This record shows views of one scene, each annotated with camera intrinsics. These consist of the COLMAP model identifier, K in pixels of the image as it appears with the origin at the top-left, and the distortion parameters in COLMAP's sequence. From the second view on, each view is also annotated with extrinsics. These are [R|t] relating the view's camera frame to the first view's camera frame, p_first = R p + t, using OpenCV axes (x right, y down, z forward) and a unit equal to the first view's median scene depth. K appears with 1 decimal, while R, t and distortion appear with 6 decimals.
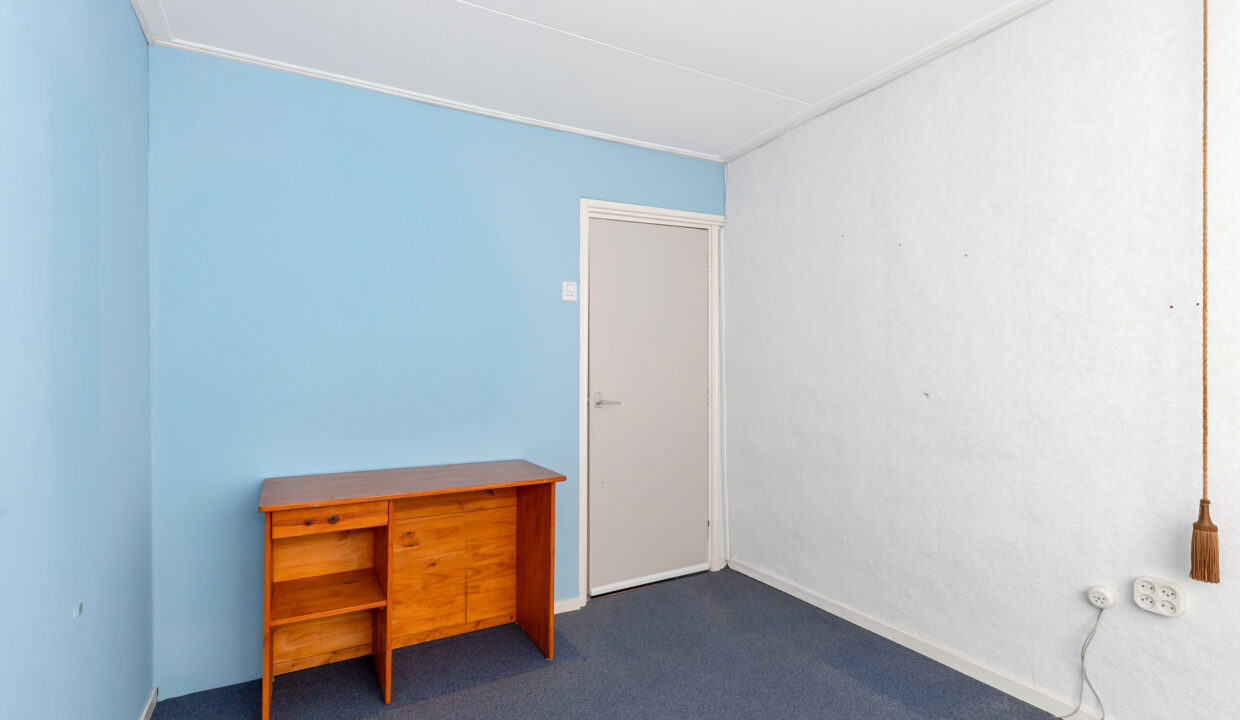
lens RADIAL K [[577.4, 0, 608.0], [0, 577.4, 354.3], [0, 0, 1]] dist [0.009864, -0.000527]
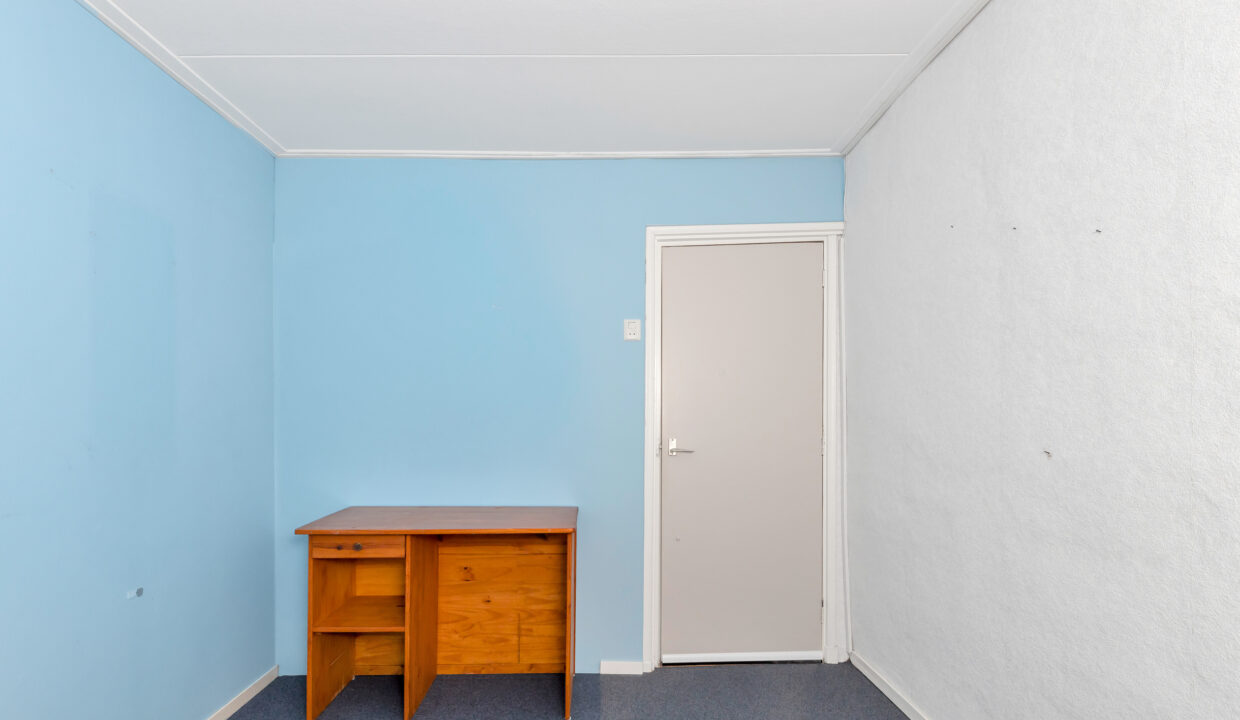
lens RADIAL K [[586.1, 0, 597.7], [0, 586.1, 399.0], [0, 0, 1]] dist [0.010329, -0.000283]
pose [[0.884129, -0.011177, -0.467110, 0.361771], [0.012553, 0.999921, -0.000166, 0.002268], [0.467075, -0.005717, 0.884199, 0.157364]]
